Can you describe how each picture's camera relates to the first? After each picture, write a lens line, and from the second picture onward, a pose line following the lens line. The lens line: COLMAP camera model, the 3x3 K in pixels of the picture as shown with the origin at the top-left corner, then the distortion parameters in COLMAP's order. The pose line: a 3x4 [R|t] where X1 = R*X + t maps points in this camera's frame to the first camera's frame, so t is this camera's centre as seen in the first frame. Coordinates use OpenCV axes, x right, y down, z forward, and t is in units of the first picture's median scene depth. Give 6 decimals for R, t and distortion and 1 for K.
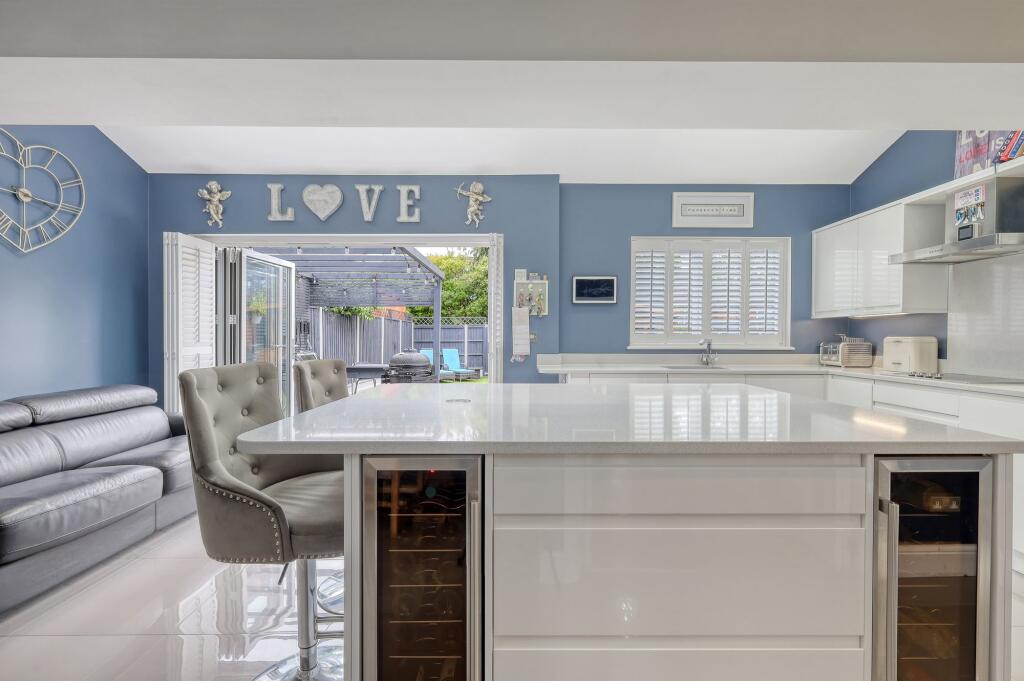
lens RADIAL K [[445.2, 0, 519.9], [0, 445.2, 351.9], [0, 0, 1]] dist [-0.001512, 0.001335]
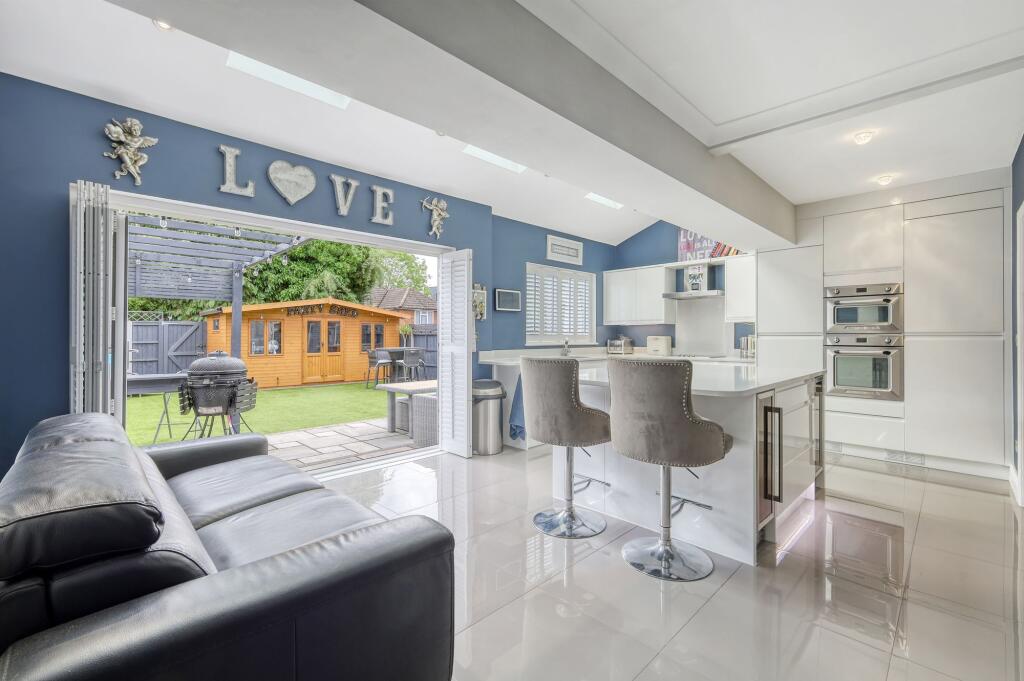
lens RADIAL K [[445.2, 0, 511.2], [0, 445.2, 340.0], [0, 0, 1]] dist [-0.001512, 0.001335]
pose [[0.713030, -0.008270, 0.701085, -0.745450], [0.026011, 0.999554, -0.014664, -0.006111], [-0.700651, 0.028692, 0.712927, 0.084456]]
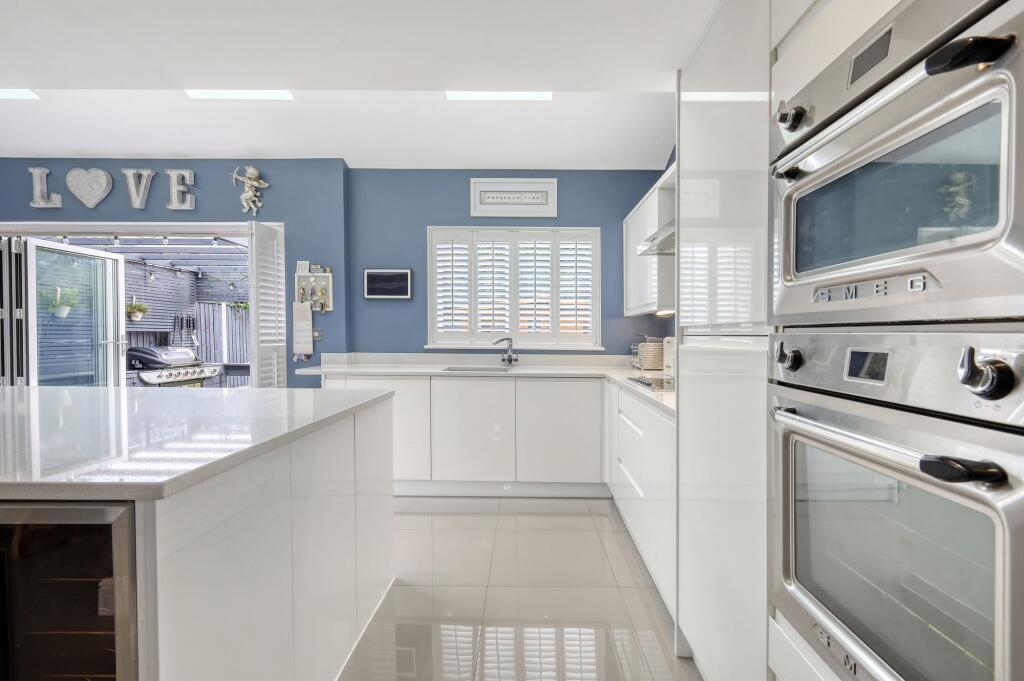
lens RADIAL K [[445.2, 0, 517.2], [0, 445.2, 354.8], [0, 0, 1]] dist [-0.001512, 0.001335]
pose [[0.999874, 0.007367, -0.014089, 0.463449], [-0.007194, 0.999899, 0.012254, -0.005085], [0.014178, -0.012151, 0.999826, 0.077126]]
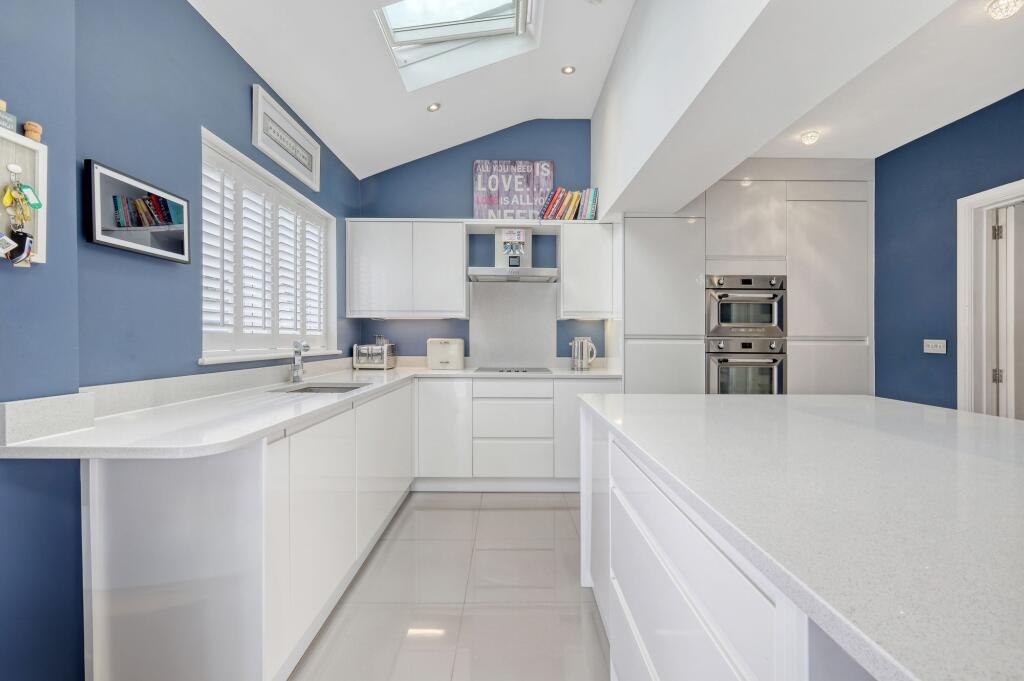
lens RADIAL K [[445.2, 0, 515.1], [0, 445.2, 343.2], [0, 0, 1]] dist [-0.001512, 0.001335]
pose [[-0.006457, -0.011935, 0.999908, -0.233324], [0.027775, 0.999541, 0.012110, -0.026031], [-0.999593, 0.027851, -0.006123, 0.696898]]
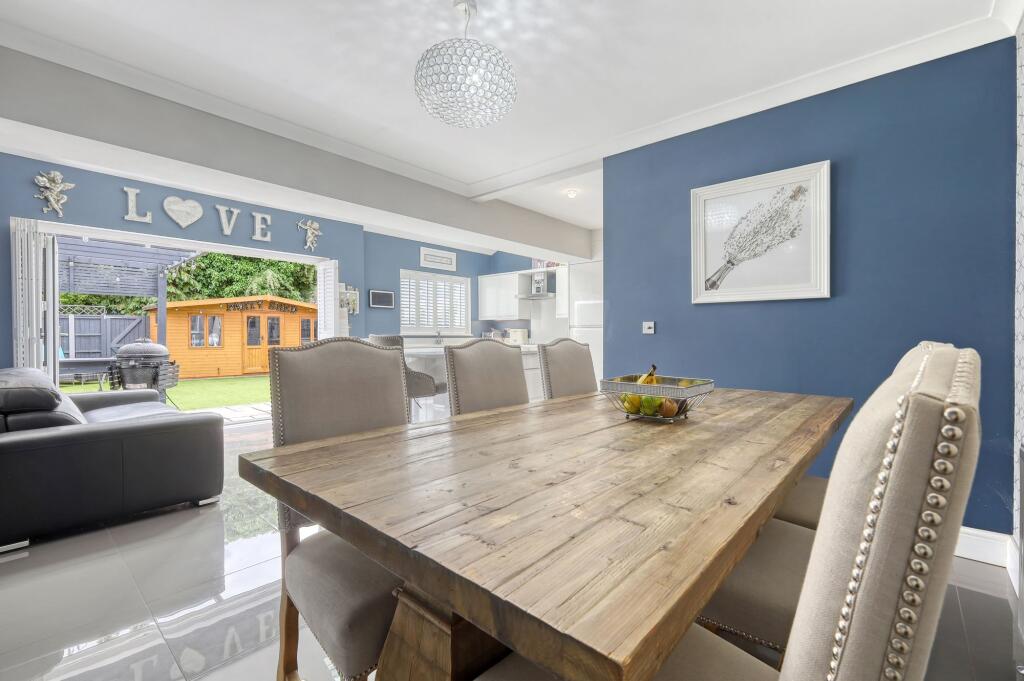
lens RADIAL K [[445.2, 0, 514.7], [0, 445.2, 350.1], [0, 0, 1]] dist [-0.001512, 0.001335]
pose [[0.666001, -0.024933, 0.745534, -0.745601], [0.022549, 0.999657, 0.013288, 0.037423], [-0.745610, 0.007962, 0.666335, -0.456769]]
